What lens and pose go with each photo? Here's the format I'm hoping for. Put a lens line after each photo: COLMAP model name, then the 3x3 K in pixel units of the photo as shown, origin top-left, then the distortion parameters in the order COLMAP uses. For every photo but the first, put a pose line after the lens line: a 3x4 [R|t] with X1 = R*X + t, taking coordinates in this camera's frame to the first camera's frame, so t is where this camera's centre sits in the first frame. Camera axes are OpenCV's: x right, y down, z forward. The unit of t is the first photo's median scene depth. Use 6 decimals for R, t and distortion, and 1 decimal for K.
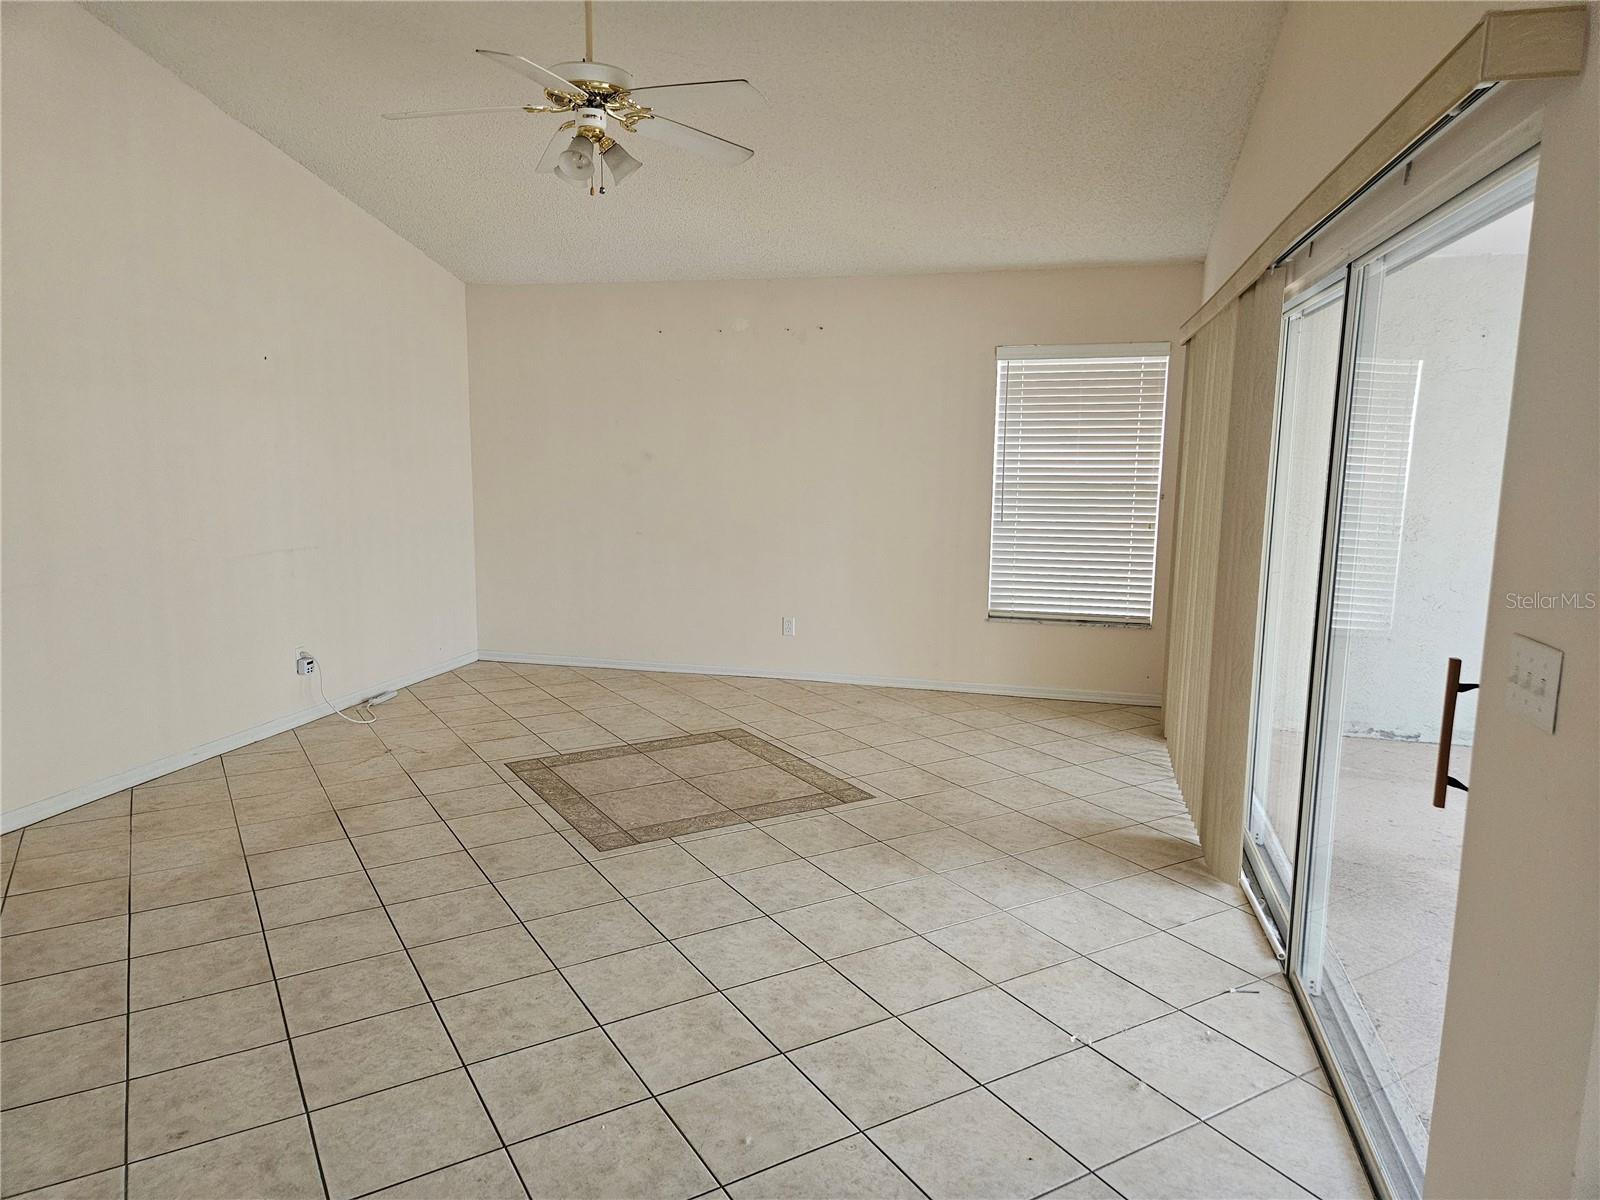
lens RADIAL K [[1086.5, 0, 798.5], [0, 1086.5, 606.3], [0, 0, 1]] dist [0.051123, -0.039717]
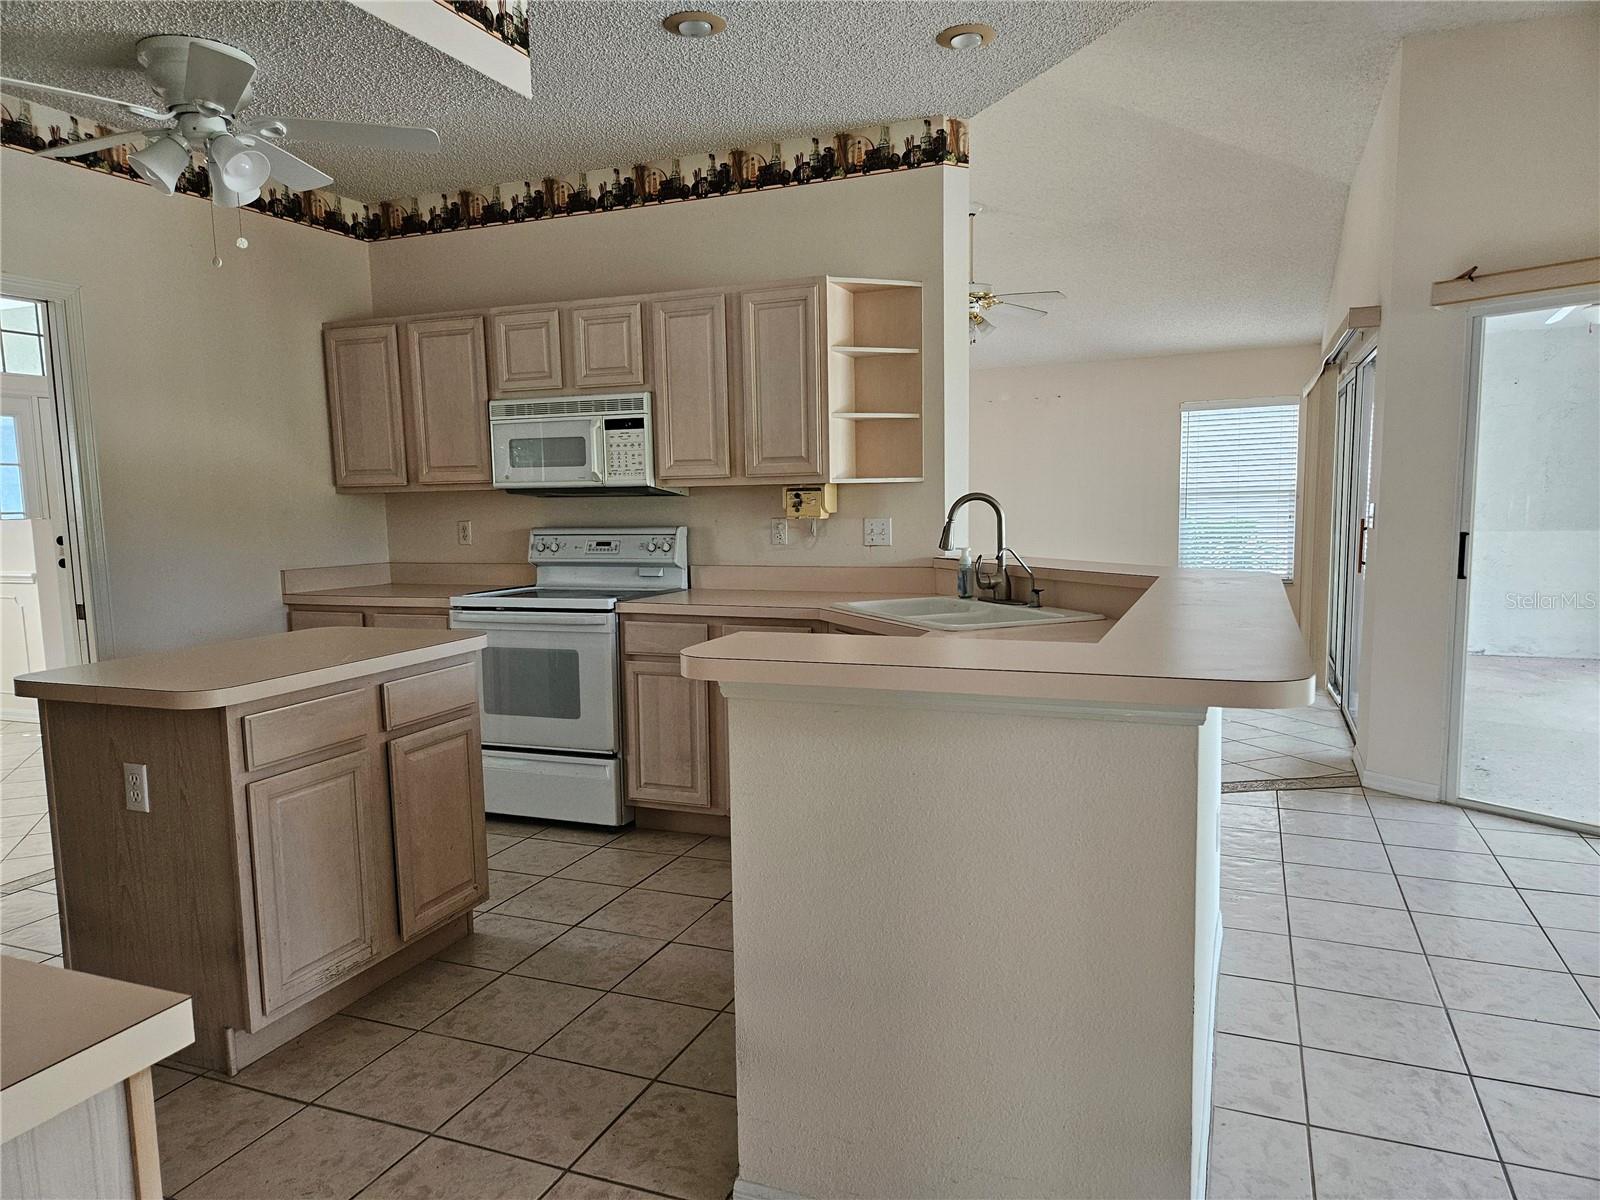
lens RADIAL K [[1086.5, 0, 798.5], [0, 1086.5, 606.3], [0, 0, 1]] dist [0.051123, -0.039717]
pose [[0.987611, -0.015647, -0.156138, -0.204157], [0.007340, 0.998534, -0.053637, 0.227843], [0.156748, 0.051827, 0.986278, -1.069318]]
